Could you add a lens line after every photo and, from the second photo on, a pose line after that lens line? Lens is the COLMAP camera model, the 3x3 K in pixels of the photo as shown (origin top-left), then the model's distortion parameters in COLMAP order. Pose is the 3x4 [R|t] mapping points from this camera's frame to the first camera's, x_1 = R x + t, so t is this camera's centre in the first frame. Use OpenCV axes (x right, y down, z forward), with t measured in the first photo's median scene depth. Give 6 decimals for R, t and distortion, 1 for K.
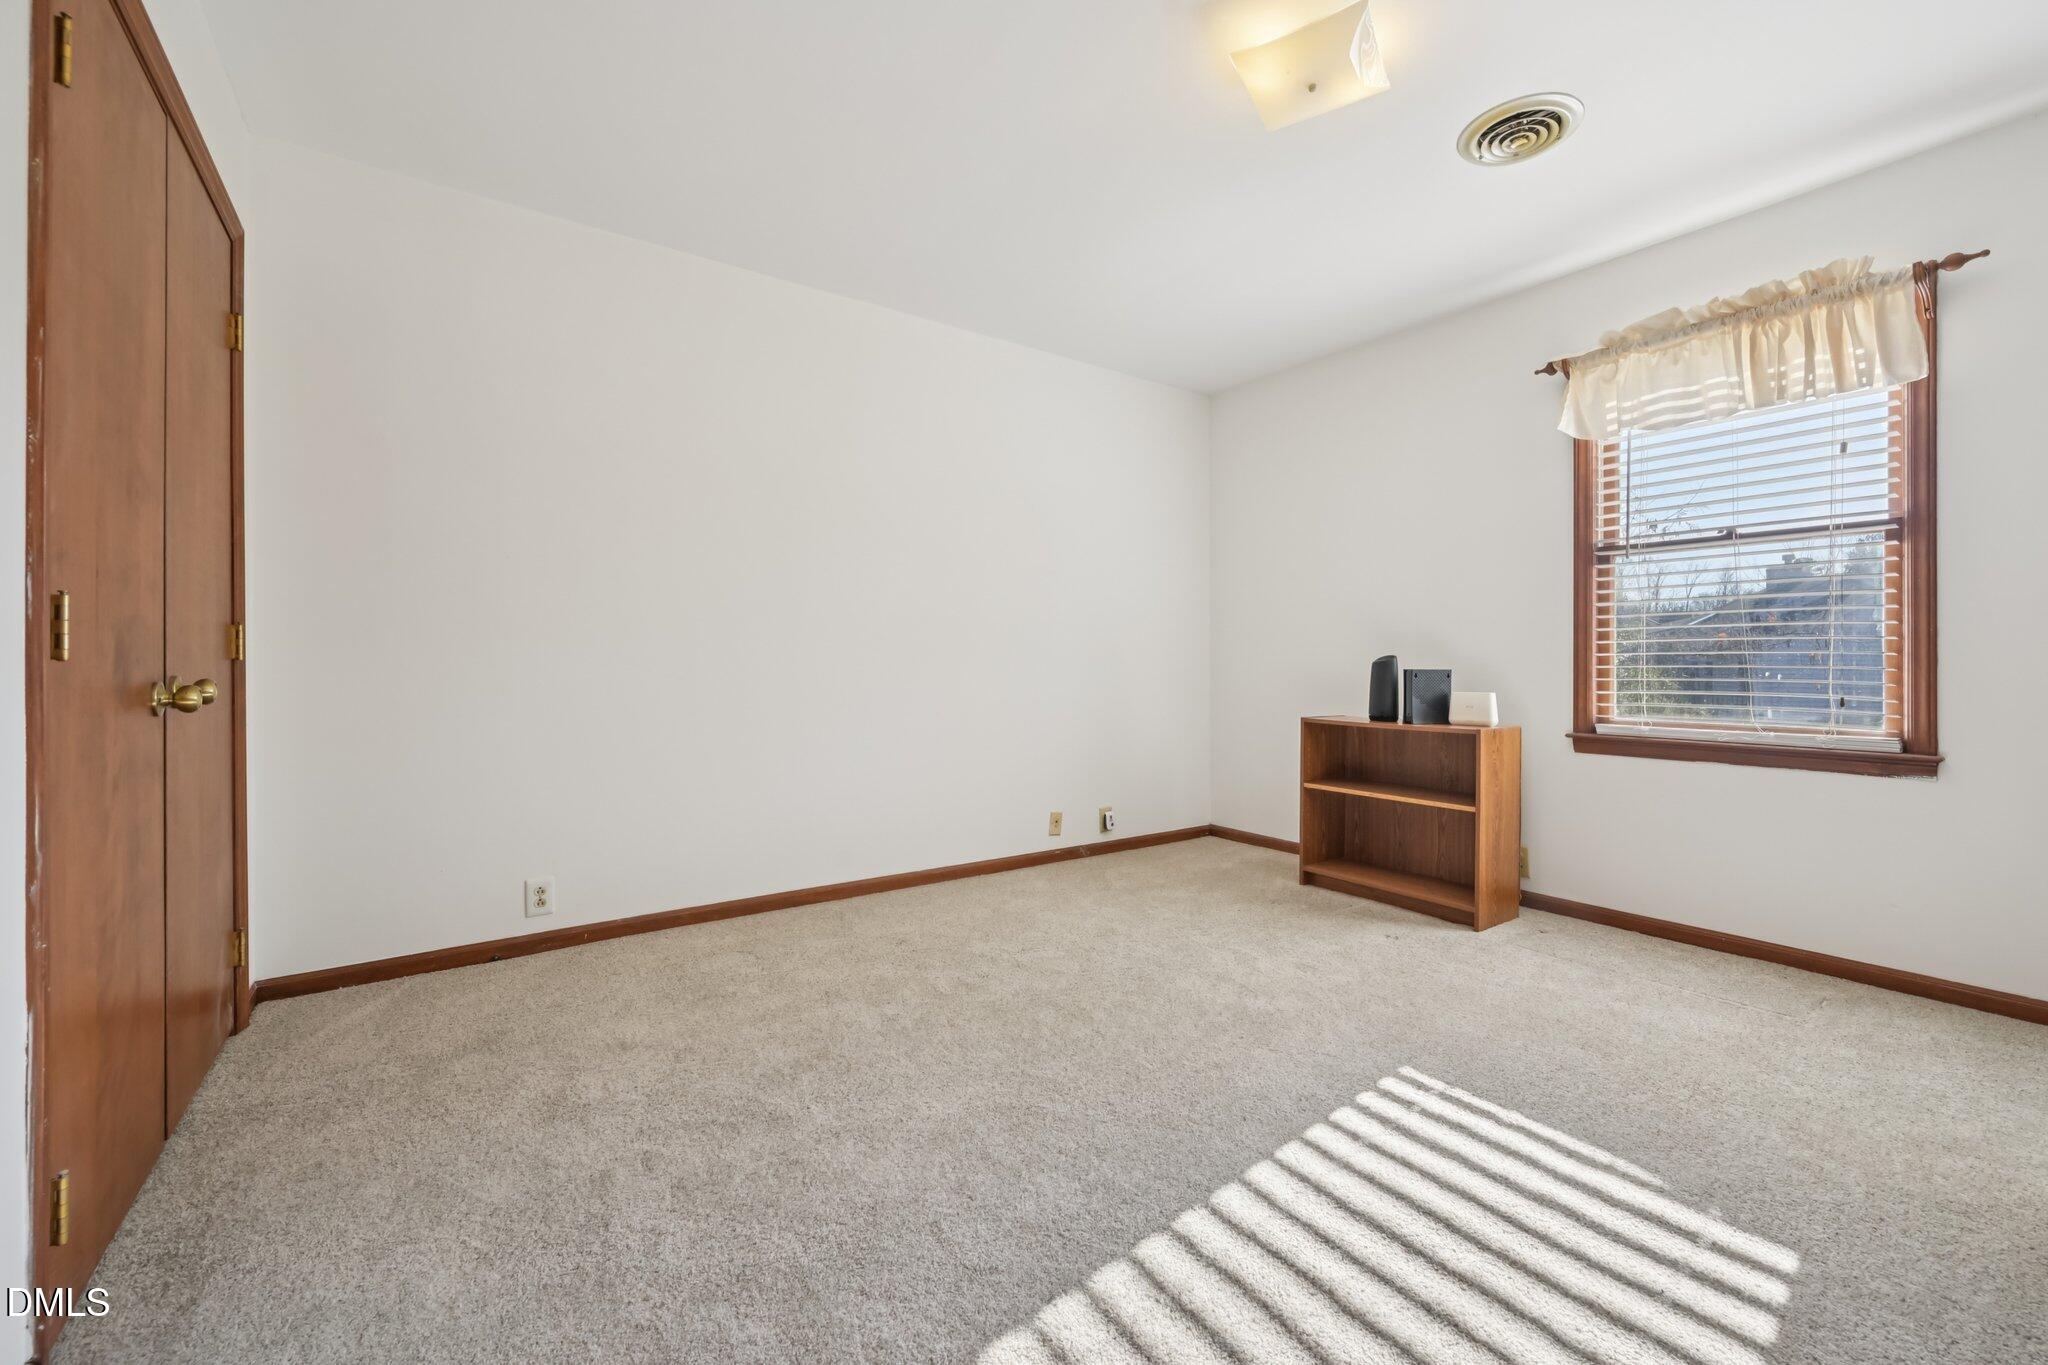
lens RADIAL K [[810.8, 0, 1026.2], [0, 810.8, 676.1], [0, 0, 1]] dist [-0.001278, 0.000089]
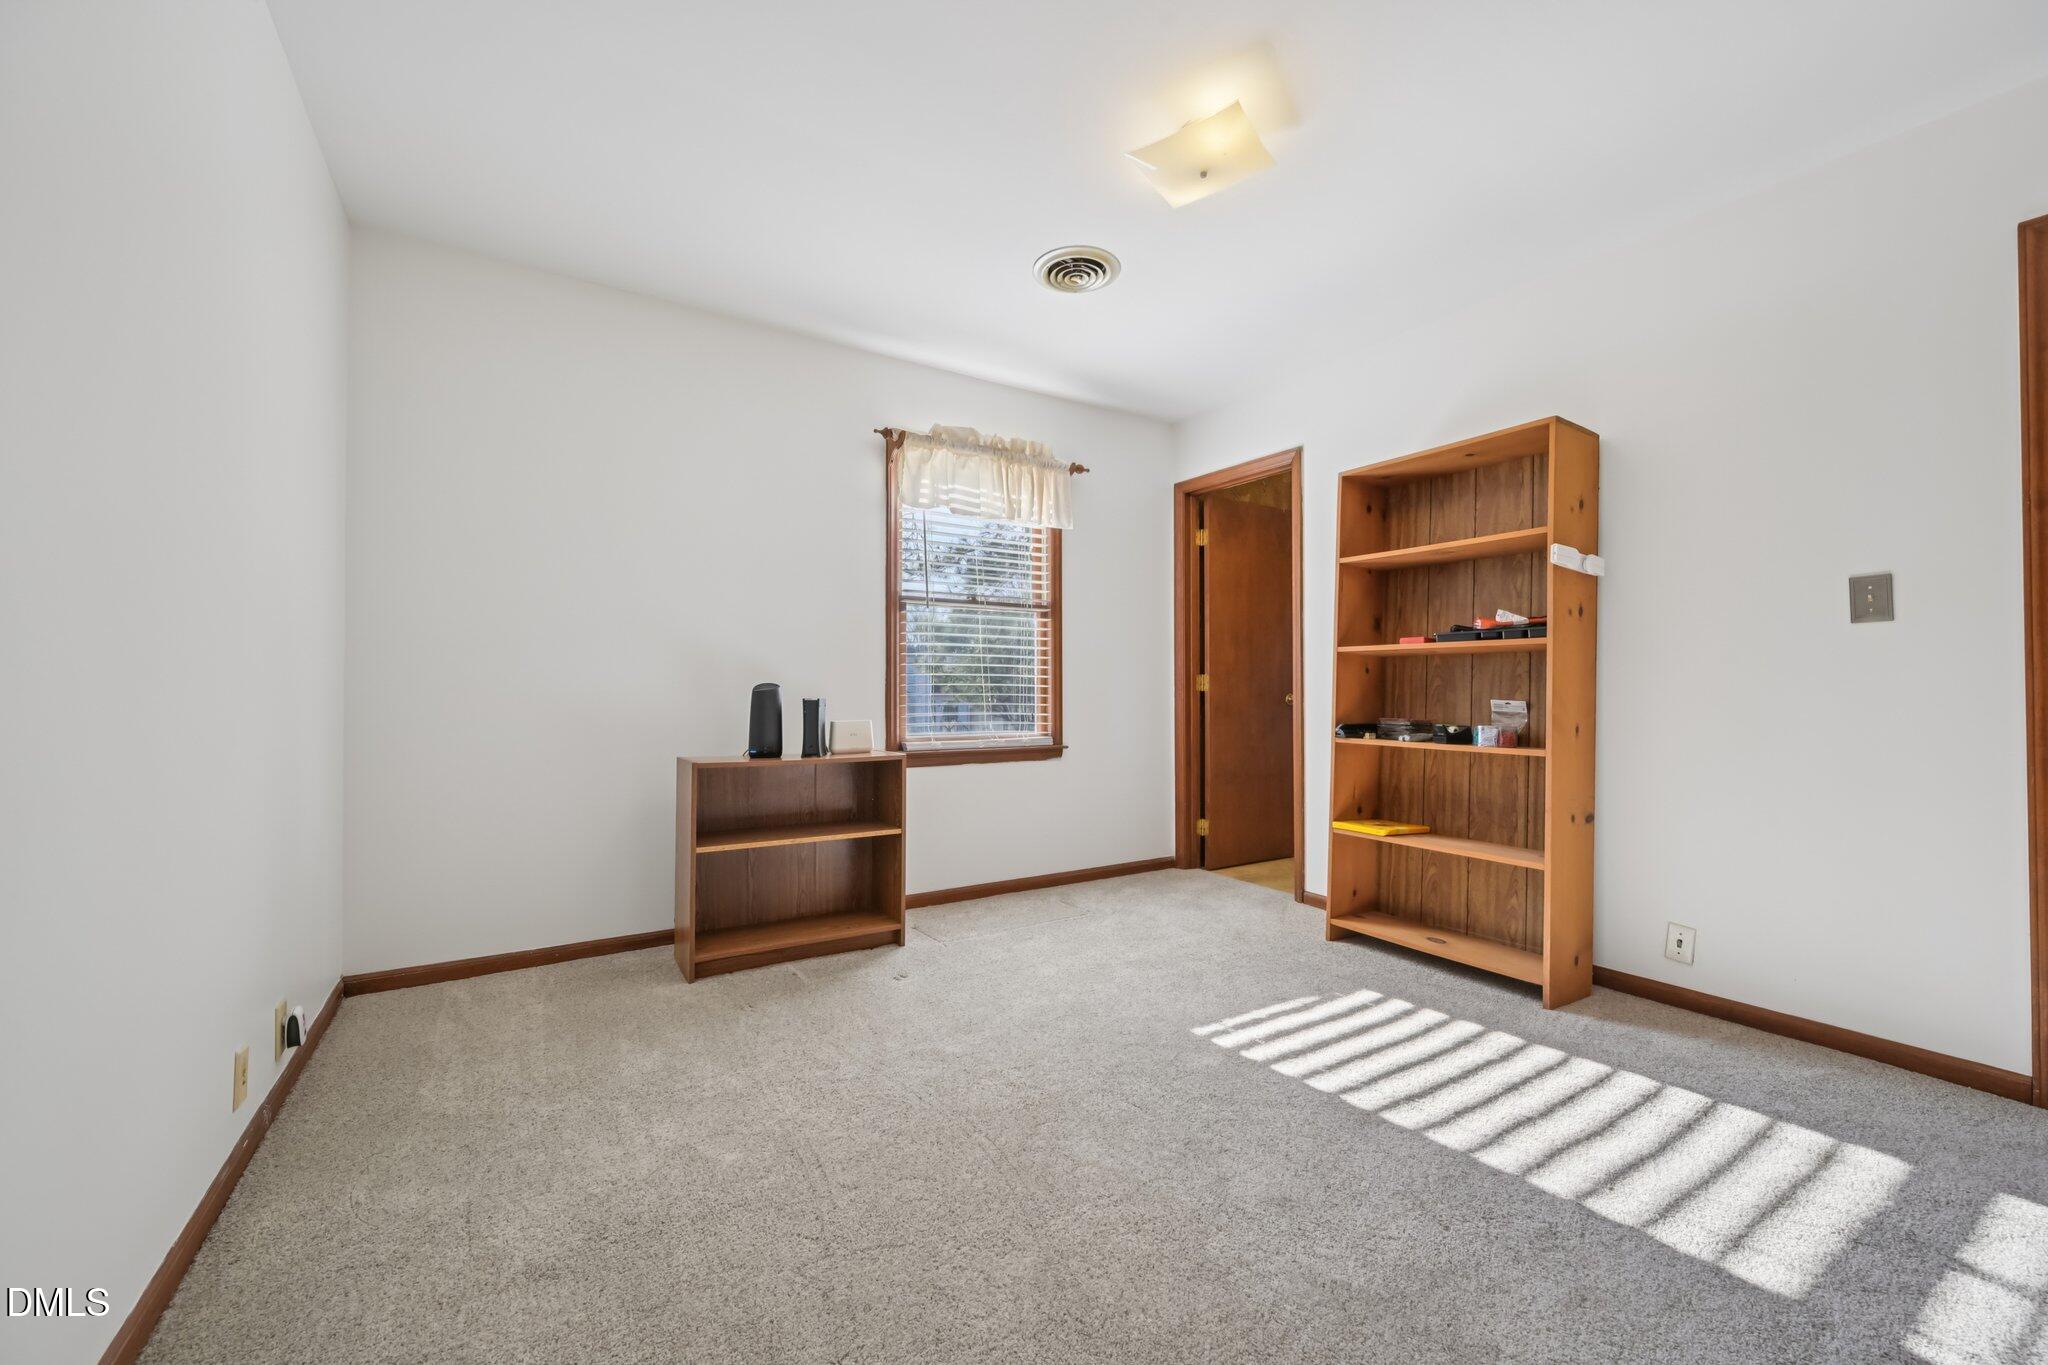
lens RADIAL K [[810.8, 0, 1026.8], [0, 810.8, 686.3], [0, 0, 1]] dist [-0.001278, 0.000089]
pose [[0.048847, 0.002228, 0.998804, -0.572546], [0.012026, 0.999924, -0.002819, -0.022178], [-0.998734, 0.012149, 0.048816, 0.902200]]
